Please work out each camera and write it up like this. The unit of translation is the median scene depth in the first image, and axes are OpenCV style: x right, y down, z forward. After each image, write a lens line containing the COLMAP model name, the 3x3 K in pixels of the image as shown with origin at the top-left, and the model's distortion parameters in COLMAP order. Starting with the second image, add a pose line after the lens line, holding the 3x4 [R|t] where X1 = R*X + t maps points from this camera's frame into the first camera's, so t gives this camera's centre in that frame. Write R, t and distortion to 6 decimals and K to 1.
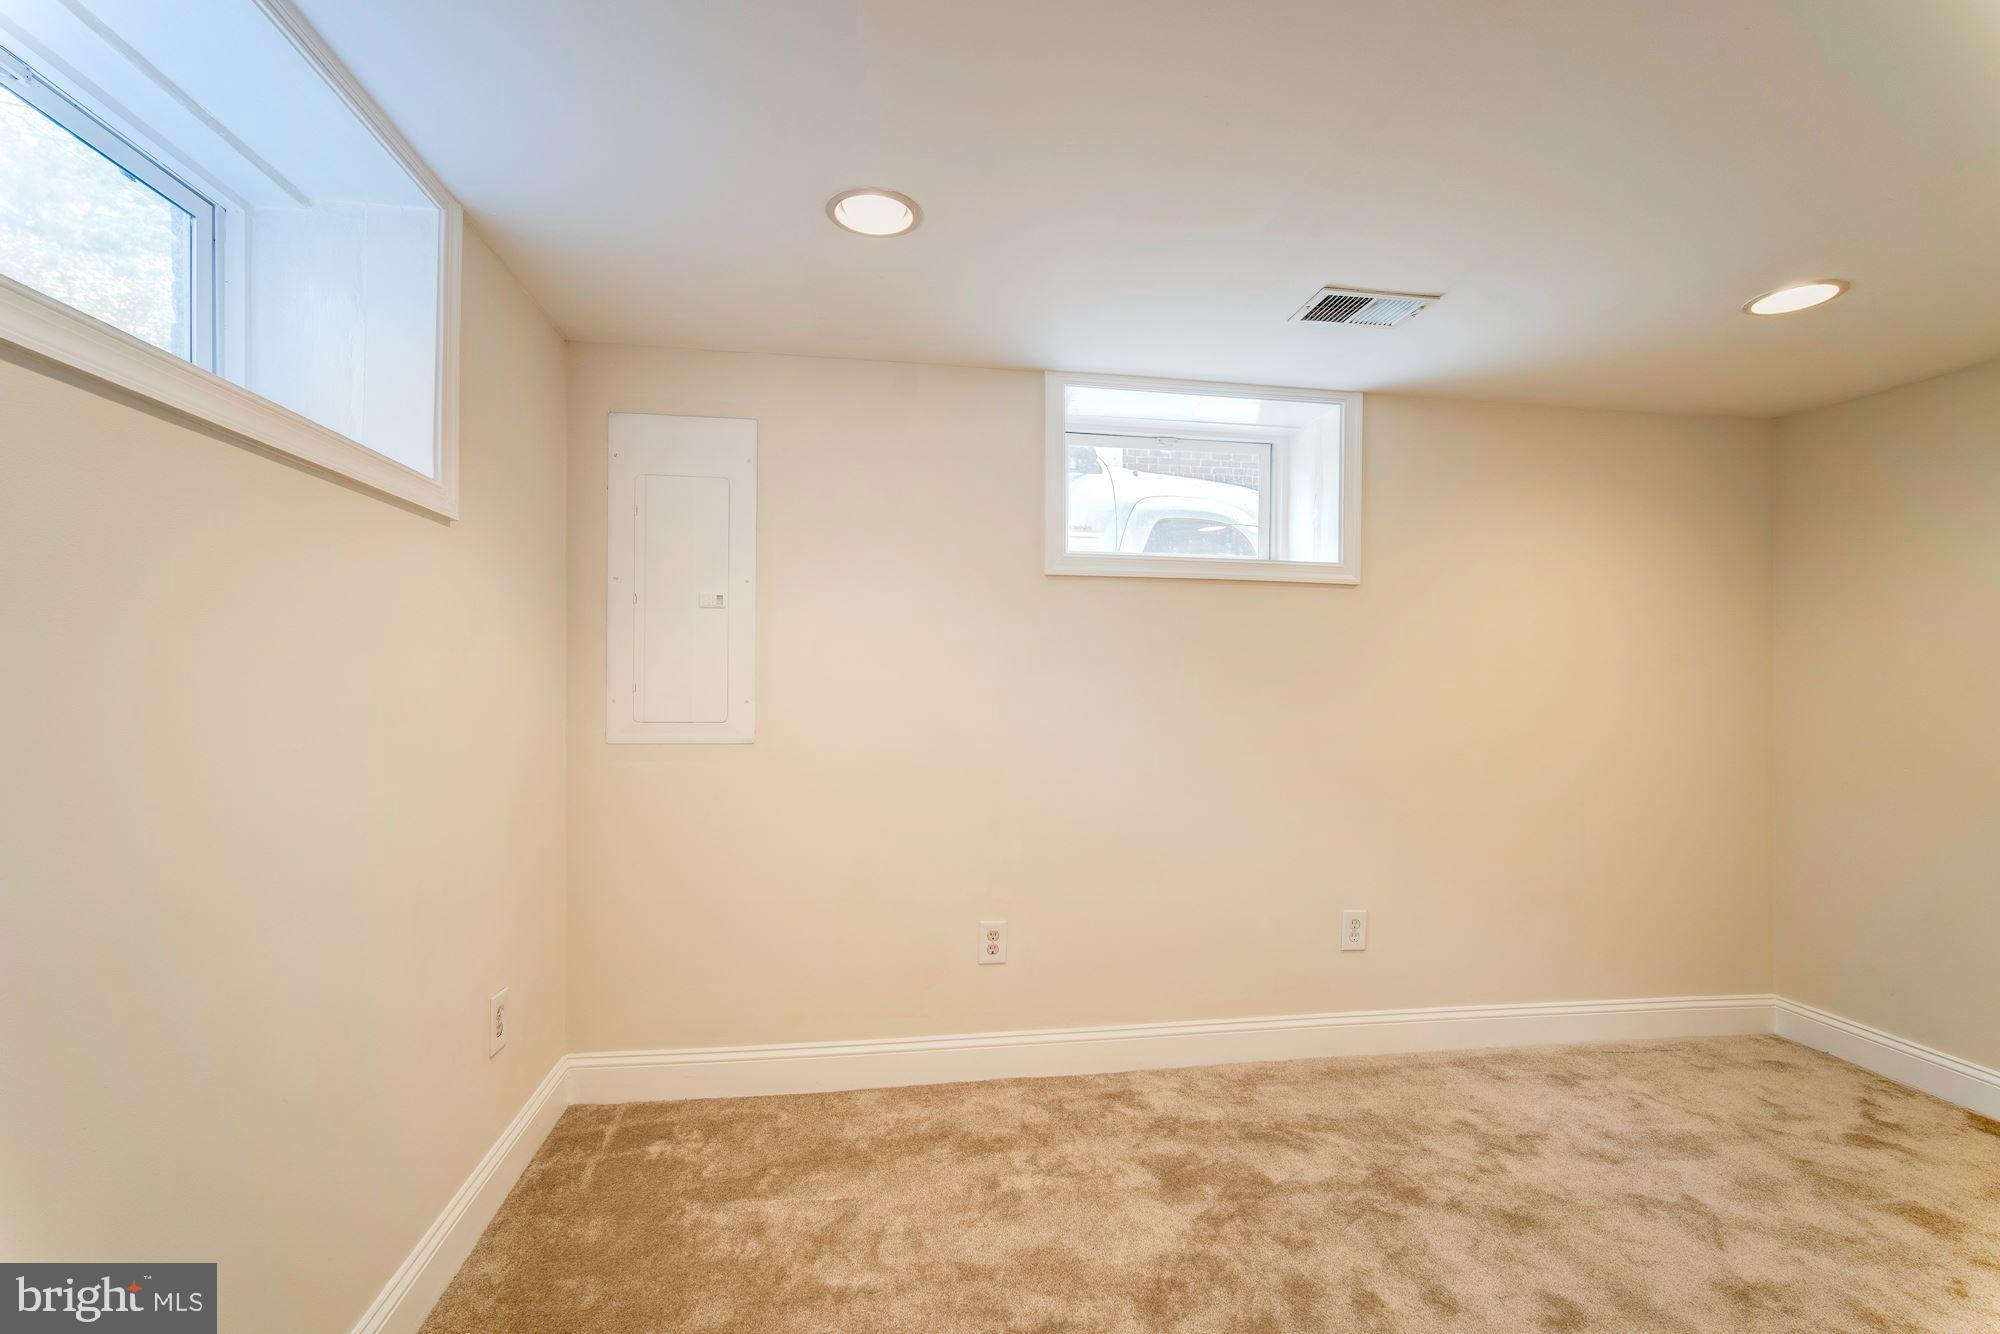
lens RADIAL K [[878.7, 0, 999.3], [0, 878.7, 698.0], [0, 0, 1]] dist [-0.001381, -0.000153]
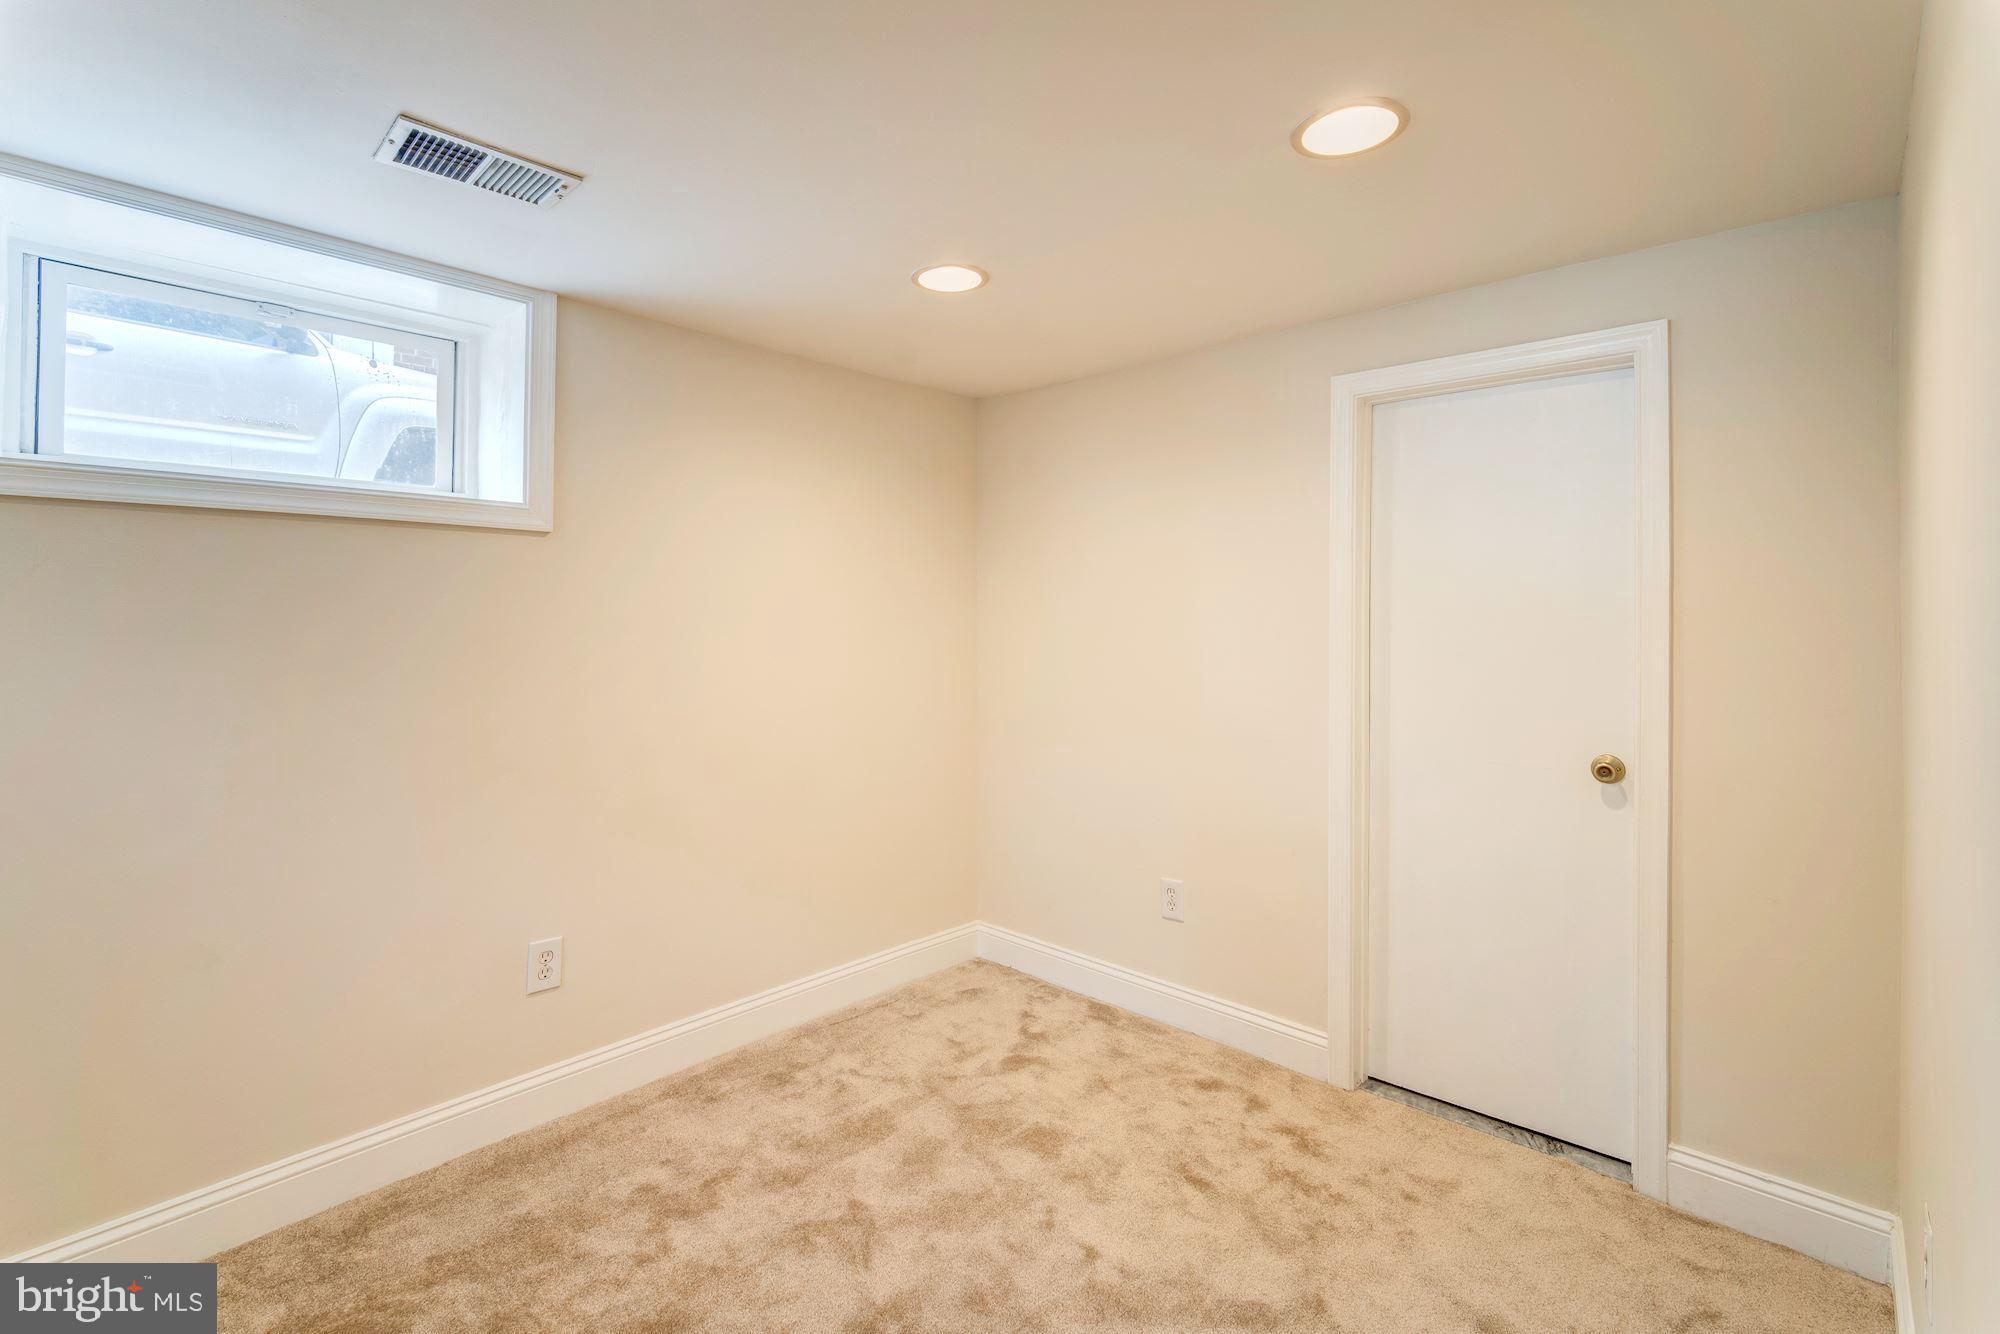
lens RADIAL K [[878.0, 0, 997.8], [0, 878.0, 647.6], [0, 0, 1]] dist [0.001676, 0.000314]
pose [[0.792294, -0.031342, 0.609334, 0.295952], [0.017987, 0.999446, 0.028020, -0.047604], [-0.609874, -0.011240, 0.792418, 0.134847]]
